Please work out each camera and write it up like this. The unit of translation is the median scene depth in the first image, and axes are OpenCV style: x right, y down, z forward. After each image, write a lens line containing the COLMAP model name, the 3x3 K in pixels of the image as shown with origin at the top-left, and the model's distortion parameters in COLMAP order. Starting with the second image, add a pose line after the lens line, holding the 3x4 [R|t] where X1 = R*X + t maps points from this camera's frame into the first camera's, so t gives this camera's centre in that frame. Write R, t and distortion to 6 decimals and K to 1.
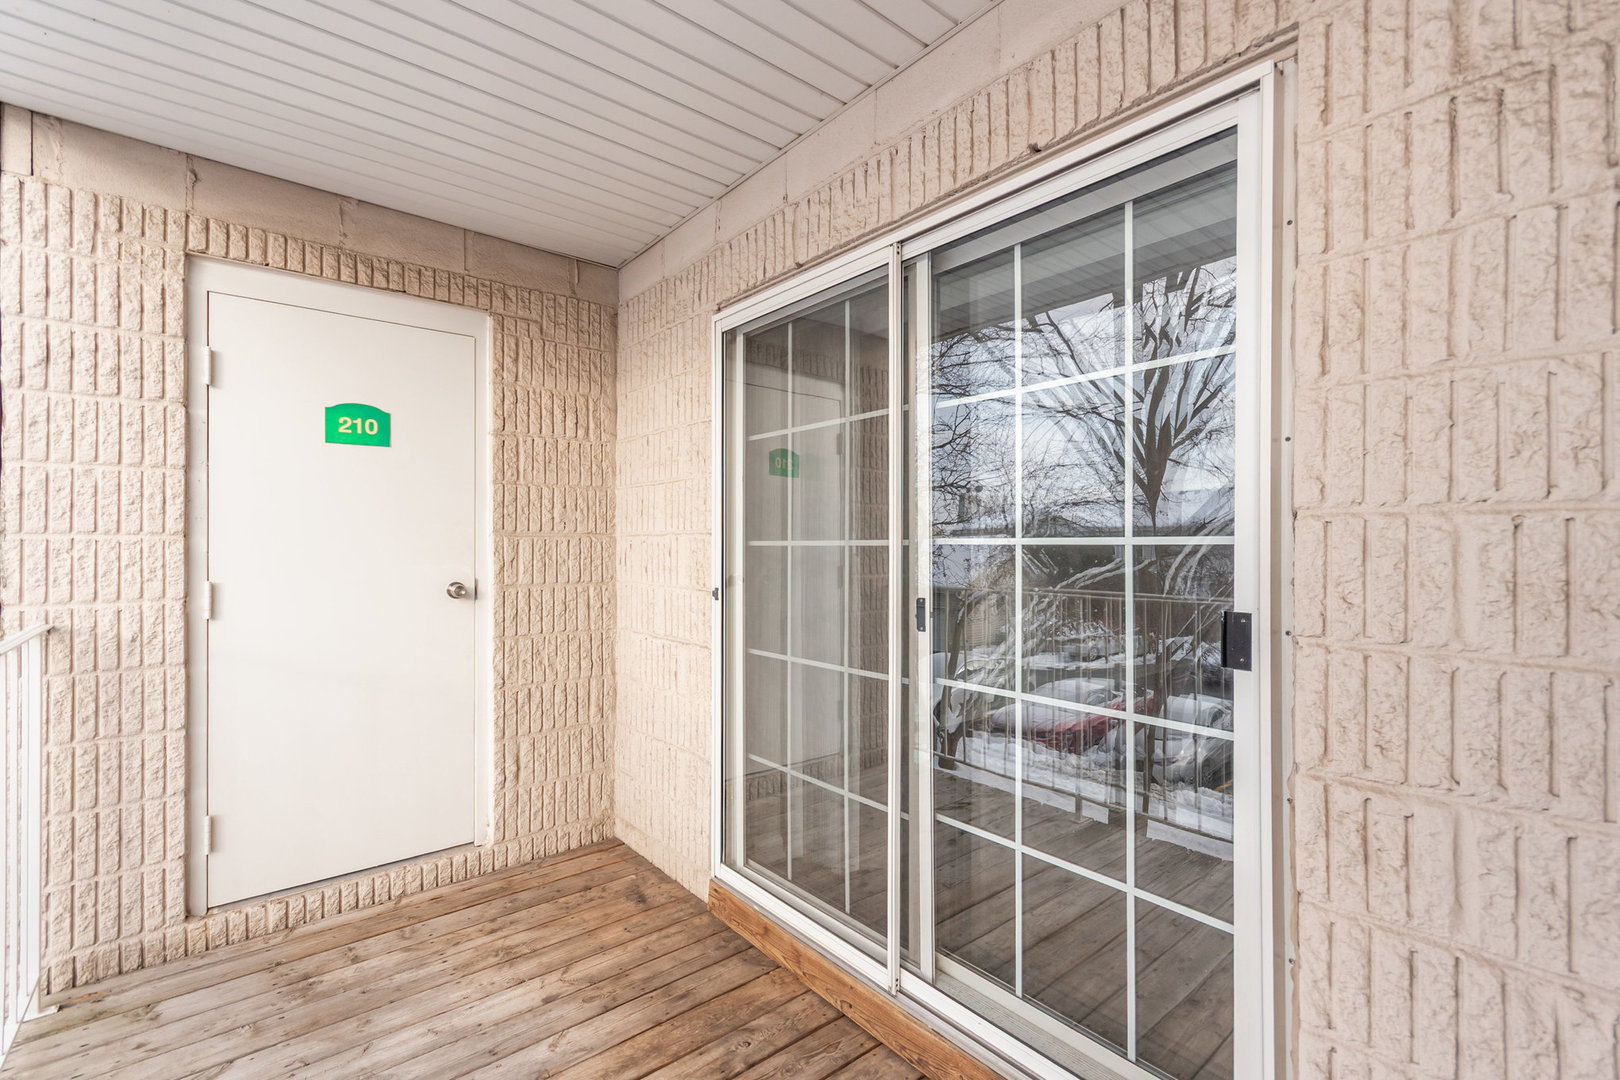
lens RADIAL K [[705.7, 0, 810.0], [0, 705.7, 540.0], [0, 0, 1]] dist [0.001567, -0.001091]
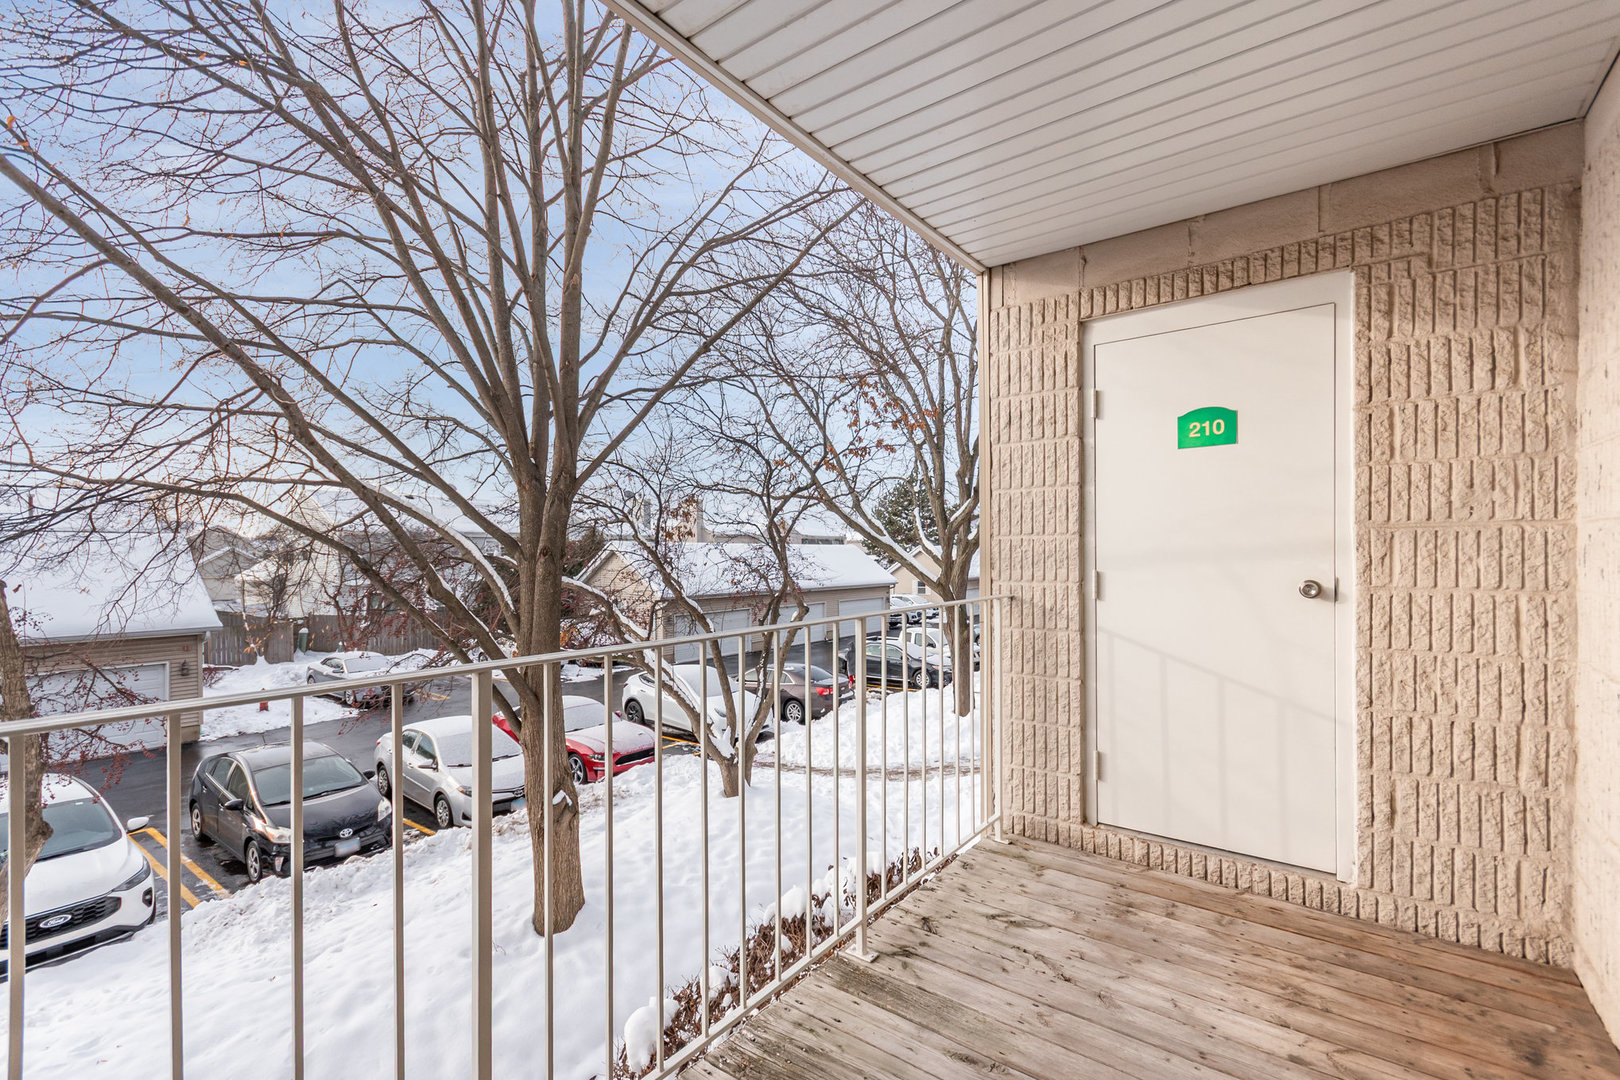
lens RADIAL K [[711.2, 0, 809.0], [0, 711.2, 551.0], [0, 0, 1]] dist [-0.003151, -0.000536]
pose [[0.219422, -0.000304, -0.975630, 0.264408], [0.013540, 0.999905, 0.002734, 0.011544], [0.975536, -0.013810, 0.219406, 0.177208]]
